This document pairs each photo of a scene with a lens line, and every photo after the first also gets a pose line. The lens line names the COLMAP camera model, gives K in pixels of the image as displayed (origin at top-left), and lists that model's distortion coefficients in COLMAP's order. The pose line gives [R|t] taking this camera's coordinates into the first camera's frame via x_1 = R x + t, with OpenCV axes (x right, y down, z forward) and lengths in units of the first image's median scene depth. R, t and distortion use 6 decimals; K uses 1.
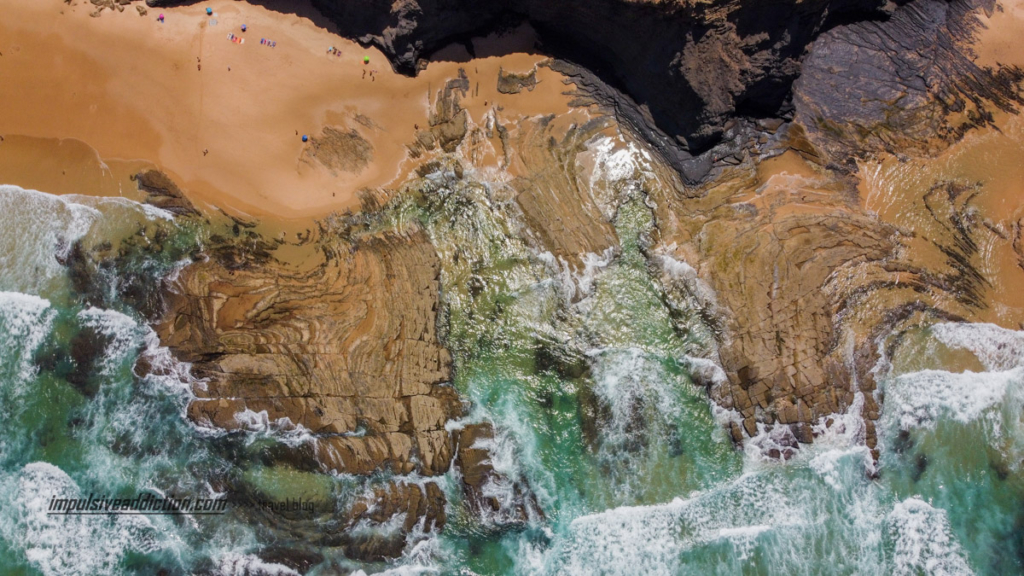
lens RADIAL K [[767.9, 0, 511.7], [0, 767.9, 287.5], [0, 0, 1]] dist [-0.018161, 0.008336]
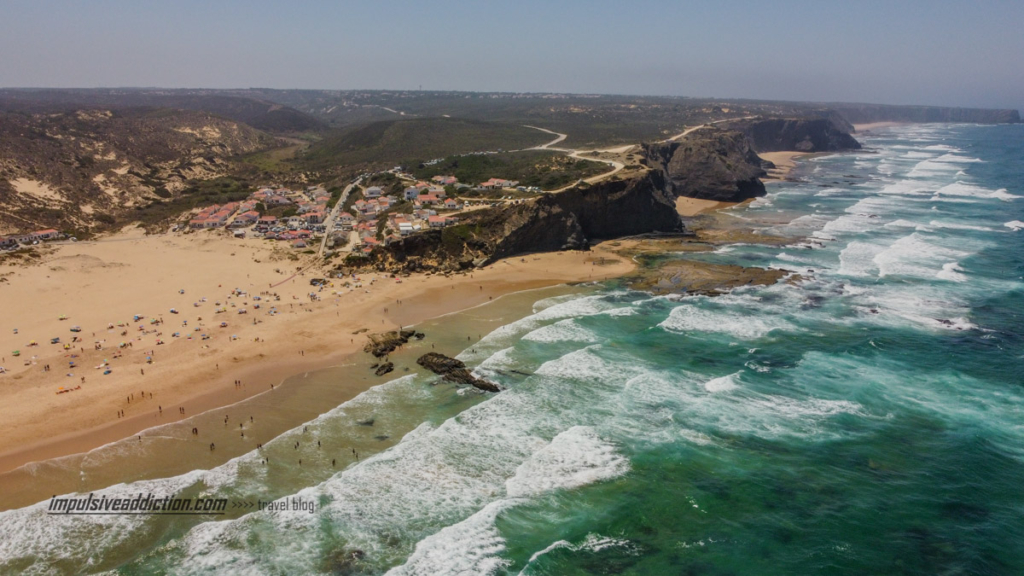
lens RADIAL K [[767.9, 0, 509.9], [0, 767.9, 288.7], [0, 0, 1]] dist [-0.018161, 0.008336]
pose [[0.580495, -0.205444, 0.787920, -1.913855], [0.800489, 0.321219, -0.506000, 0.630253], [-0.149140, 0.924452, 0.350922, 0.413887]]
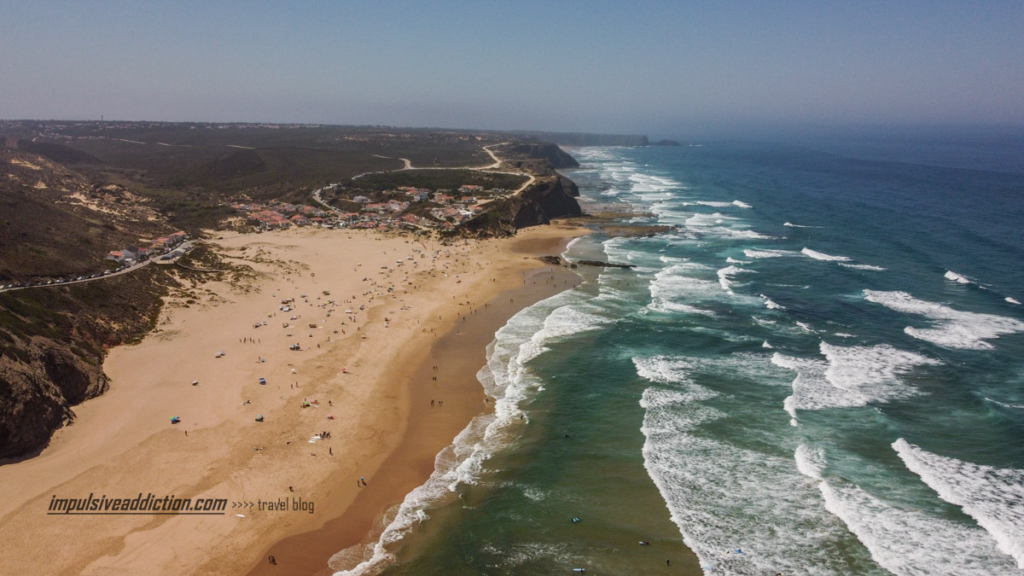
lens RADIAL K [[767.9, 0, 513.6], [0, 767.9, 287.4], [0, 0, 1]] dist [-0.018161, 0.008336]
pose [[0.171522, -0.212137, 0.962070, -3.523904], [0.967808, 0.218862, -0.124286, 0.050163], [-0.184195, 0.952416, 0.242848, 0.478650]]
